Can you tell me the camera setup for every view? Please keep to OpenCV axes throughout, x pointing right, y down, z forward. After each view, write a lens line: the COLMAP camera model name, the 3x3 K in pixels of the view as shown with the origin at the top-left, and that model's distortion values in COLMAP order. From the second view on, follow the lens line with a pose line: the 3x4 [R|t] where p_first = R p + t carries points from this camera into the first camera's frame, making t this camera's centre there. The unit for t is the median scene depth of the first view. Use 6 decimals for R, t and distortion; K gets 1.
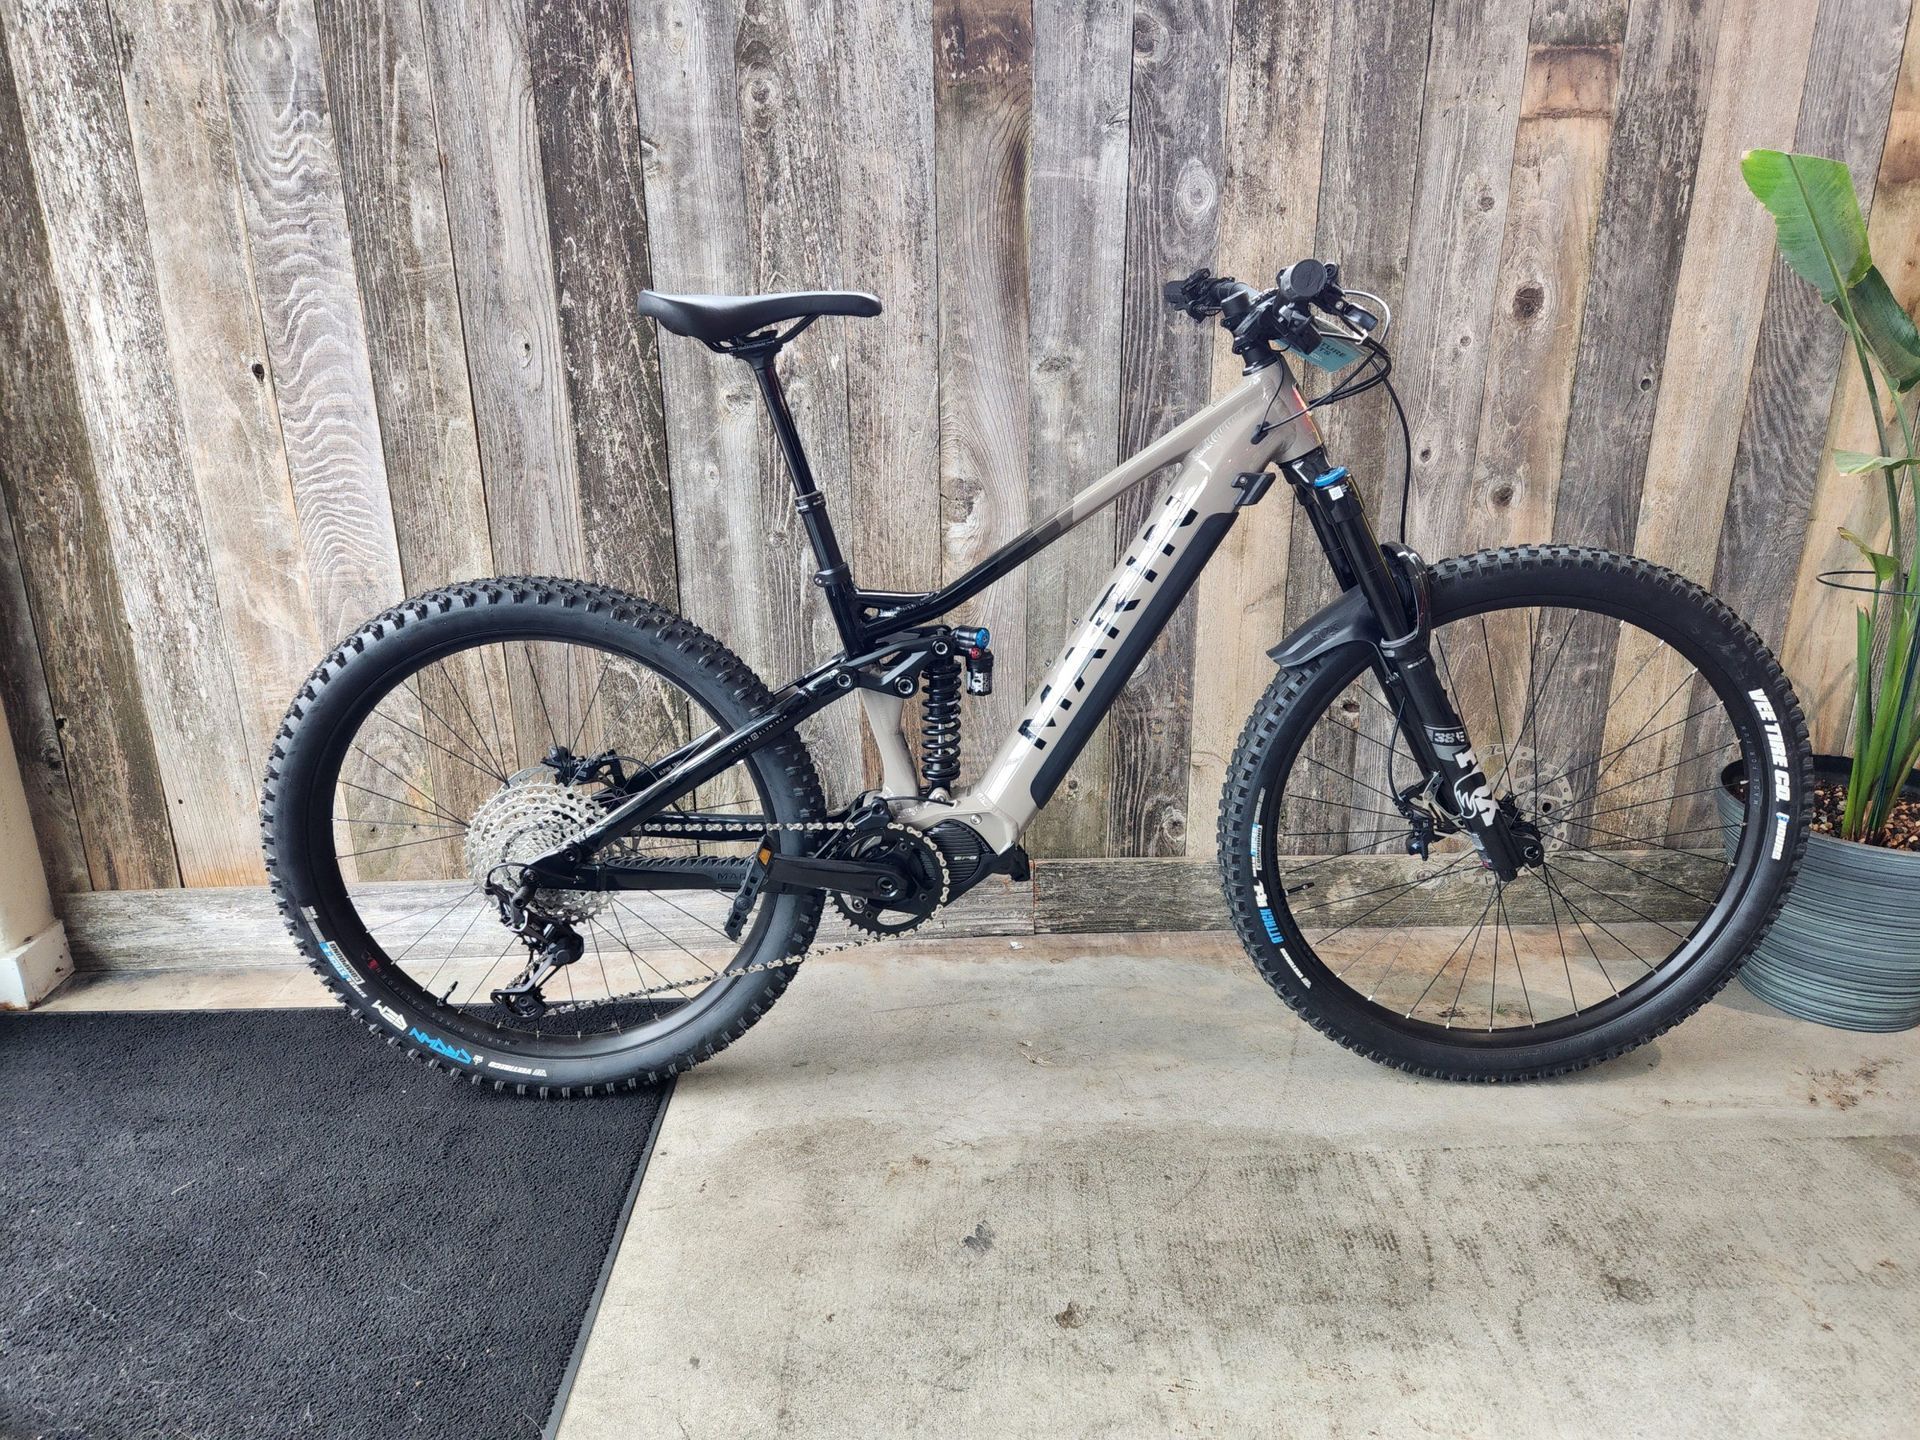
lens RADIAL K [[1341.9, 0, 970.9], [0, 1341.9, 714.0], [0, 0, 1]] dist [0.066060, -0.064738]
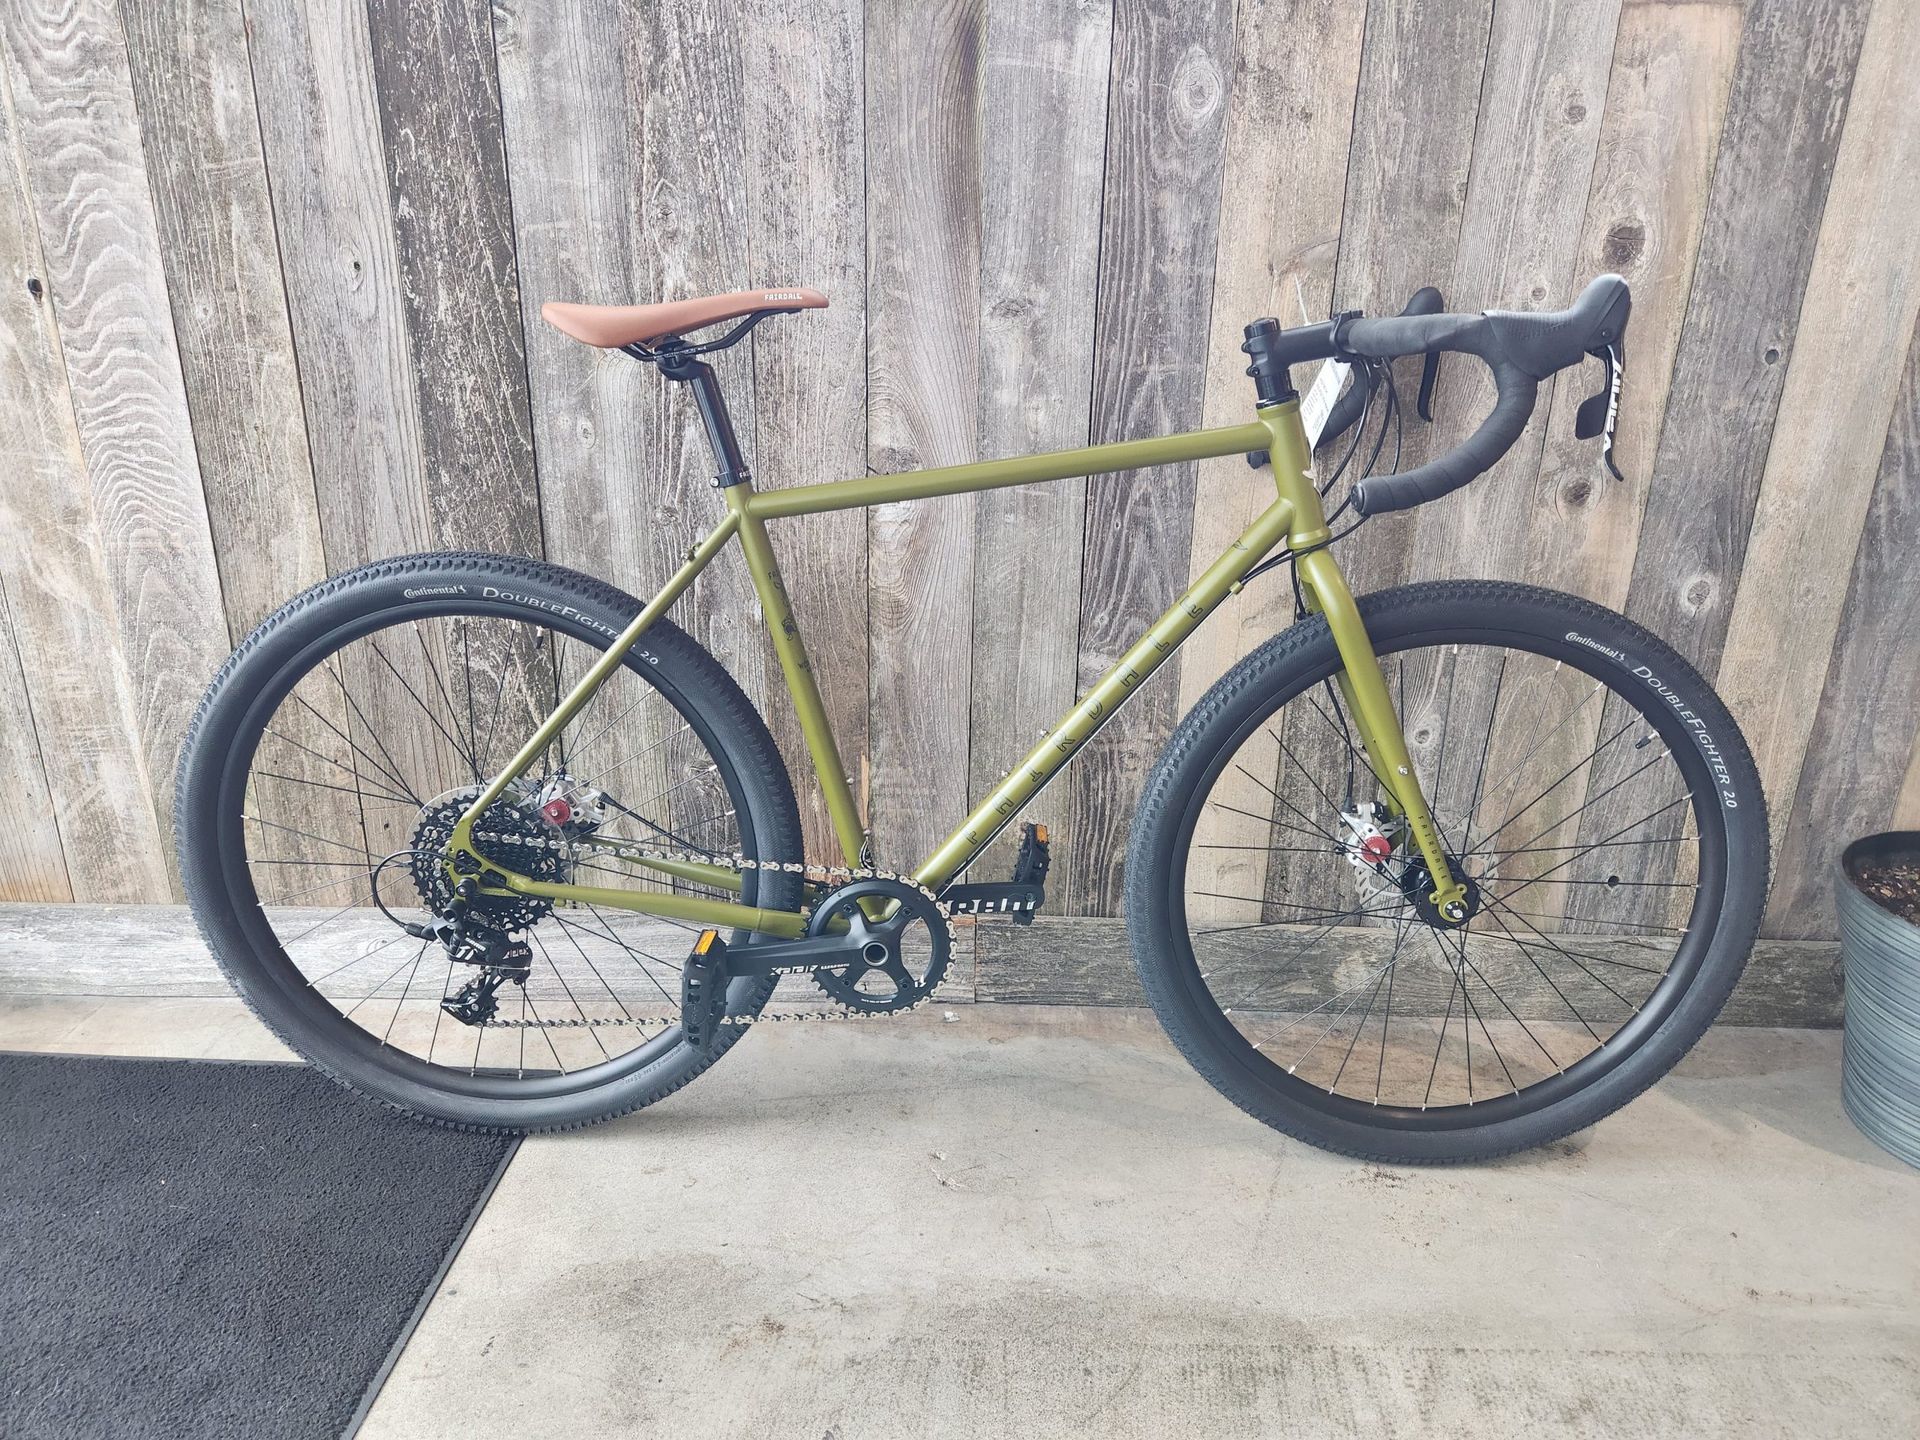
lens RADIAL K [[1341.9, 0, 959.9], [0, 1341.9, 713.1], [0, 0, 1]] dist [0.066060, -0.064738]
pose [[0.998024, 0.042424, -0.046350, 0.080290], [-0.041531, 0.998936, 0.020061, -0.036083], [0.047152, -0.018096, 0.998724, 0.202964]]
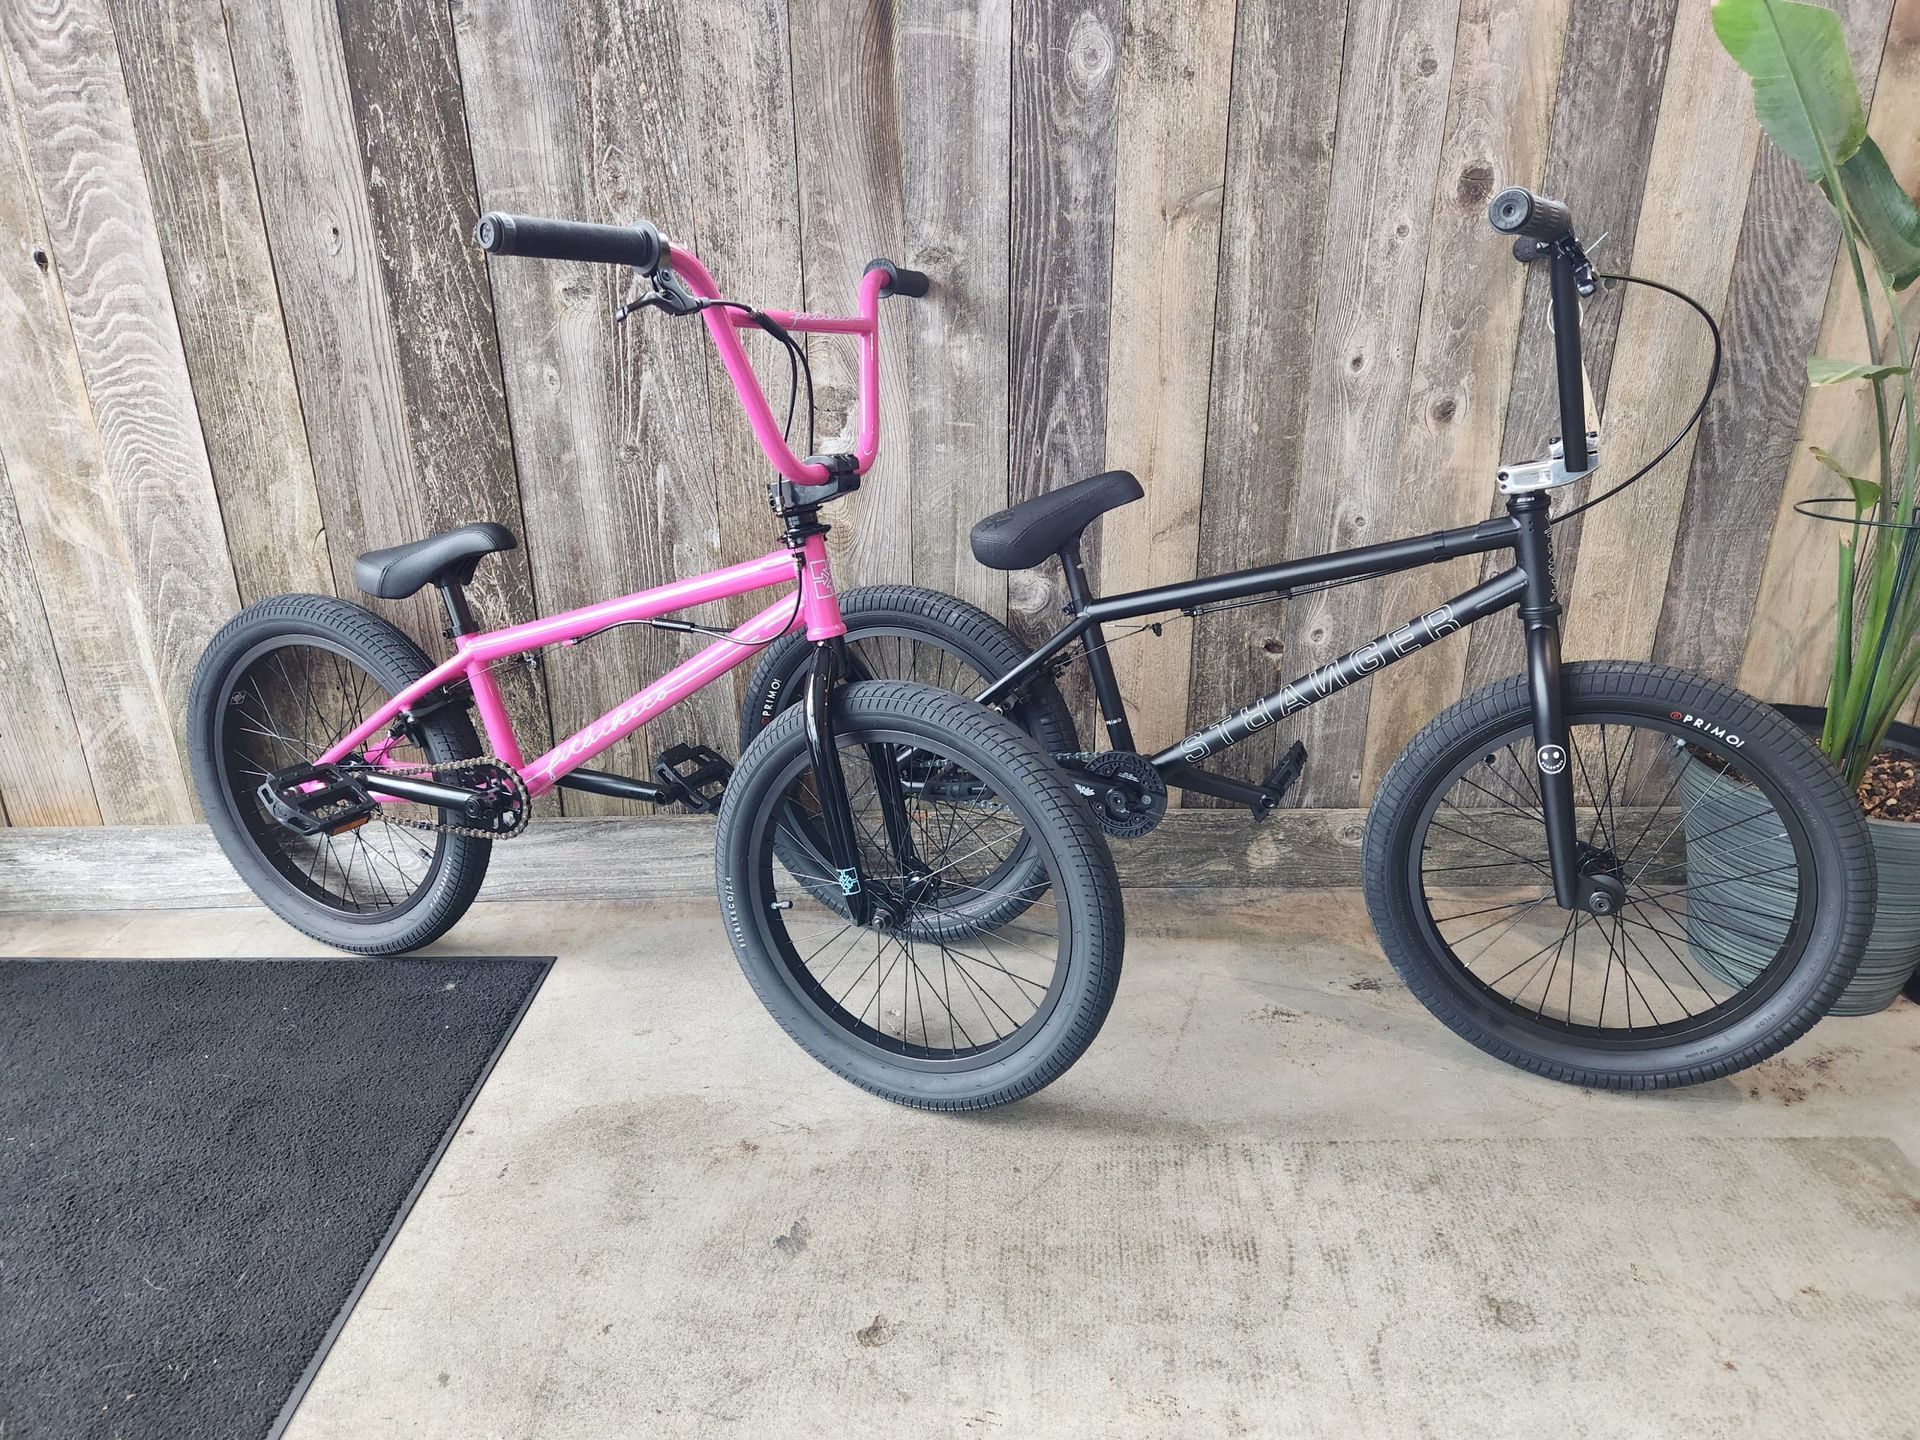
lens RADIAL K [[1341.9, 0, 974.5], [0, 1341.9, 722.4], [0, 0, 1]] dist [0.066060, -0.064738]
pose [[0.999609, 0.011868, -0.025322, 0.117548], [-0.010278, 0.998020, 0.062046, -0.009809], [0.026008, -0.061762, 0.997752, 0.101319]]
